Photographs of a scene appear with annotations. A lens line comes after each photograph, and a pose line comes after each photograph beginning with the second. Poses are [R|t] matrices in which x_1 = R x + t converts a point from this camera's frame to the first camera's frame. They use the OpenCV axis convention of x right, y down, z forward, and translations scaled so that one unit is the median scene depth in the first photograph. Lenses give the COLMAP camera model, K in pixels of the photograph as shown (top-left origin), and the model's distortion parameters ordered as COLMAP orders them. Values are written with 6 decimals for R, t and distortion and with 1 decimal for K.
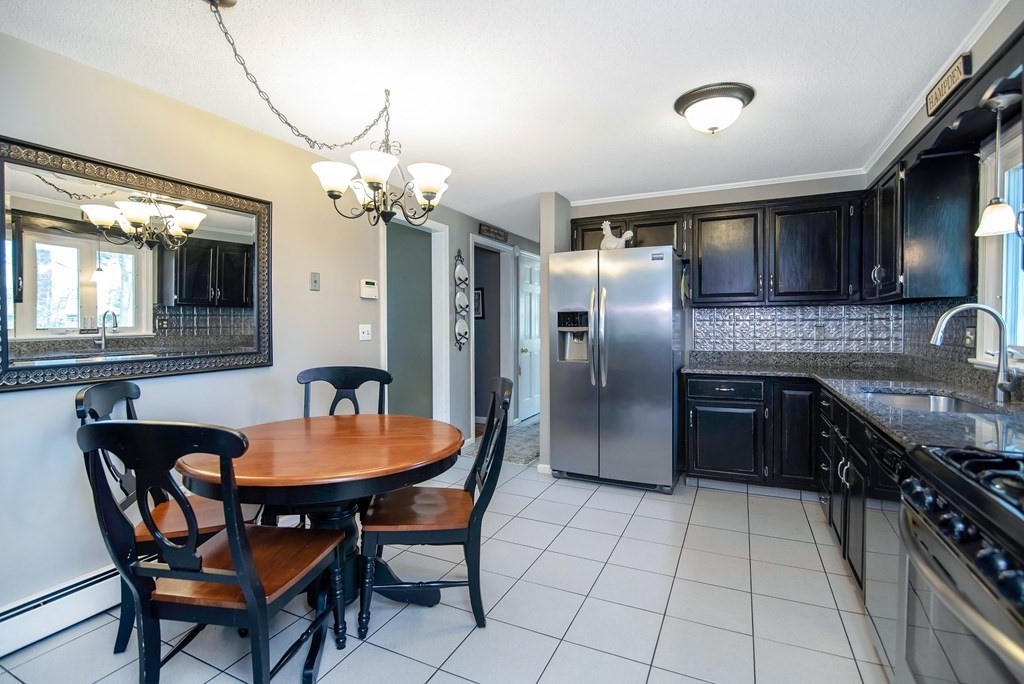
lens RADIAL K [[476.2, 0, 518.5], [0, 476.2, 337.6], [0, 0, 1]] dist [-0.027134, 0.000141]
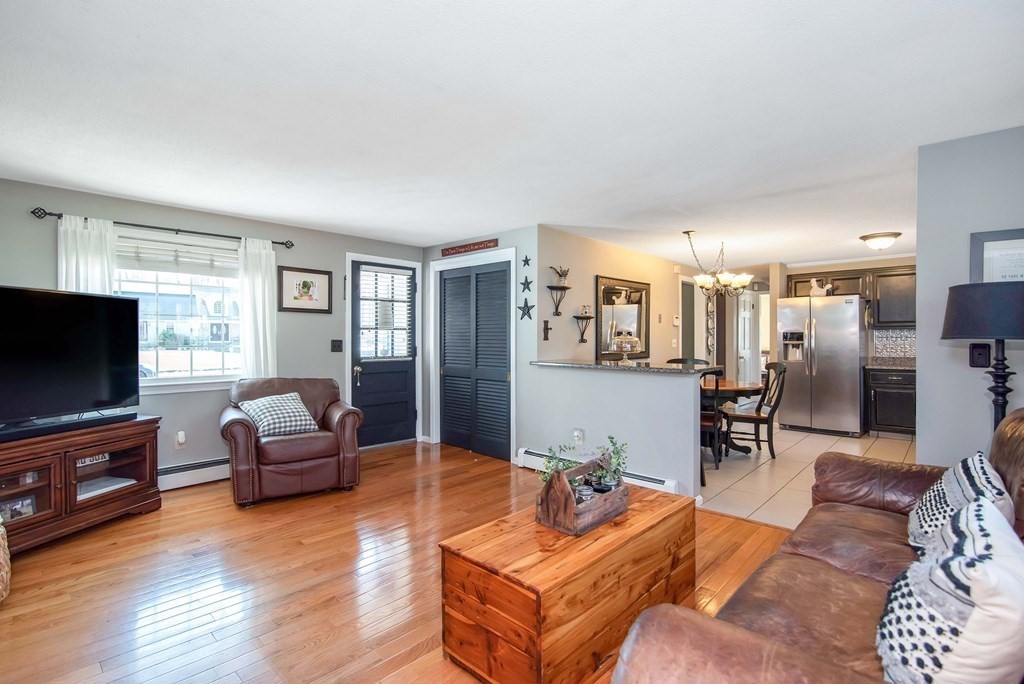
lens RADIAL K [[484.3, 0, 512.0], [0, 484.3, 342.0], [0, 0, 1]] dist [-0.028279, 0.000569]
pose [[0.950783, 0.002863, -0.309846, -0.326194], [-0.009935, 0.999725, -0.021249, 0.028778], [0.309700, 0.023282, 0.950549, -1.002064]]
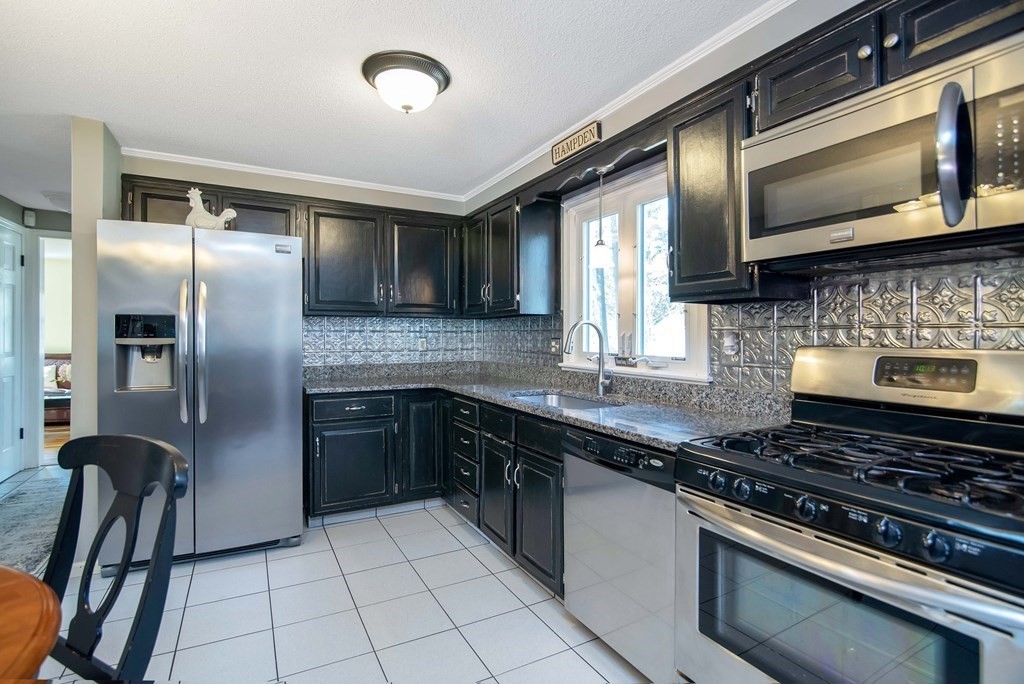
lens RADIAL K [[484.3, 0, 512.0], [0, 484.3, 342.0], [0, 0, 1]] dist [-0.028279, 0.000569]
pose [[0.586239, -0.004161, 0.810127, -0.123266], [0.016227, 0.999847, -0.006607, -0.004377], [-0.809975, 0.017019, 0.586217, 0.216329]]
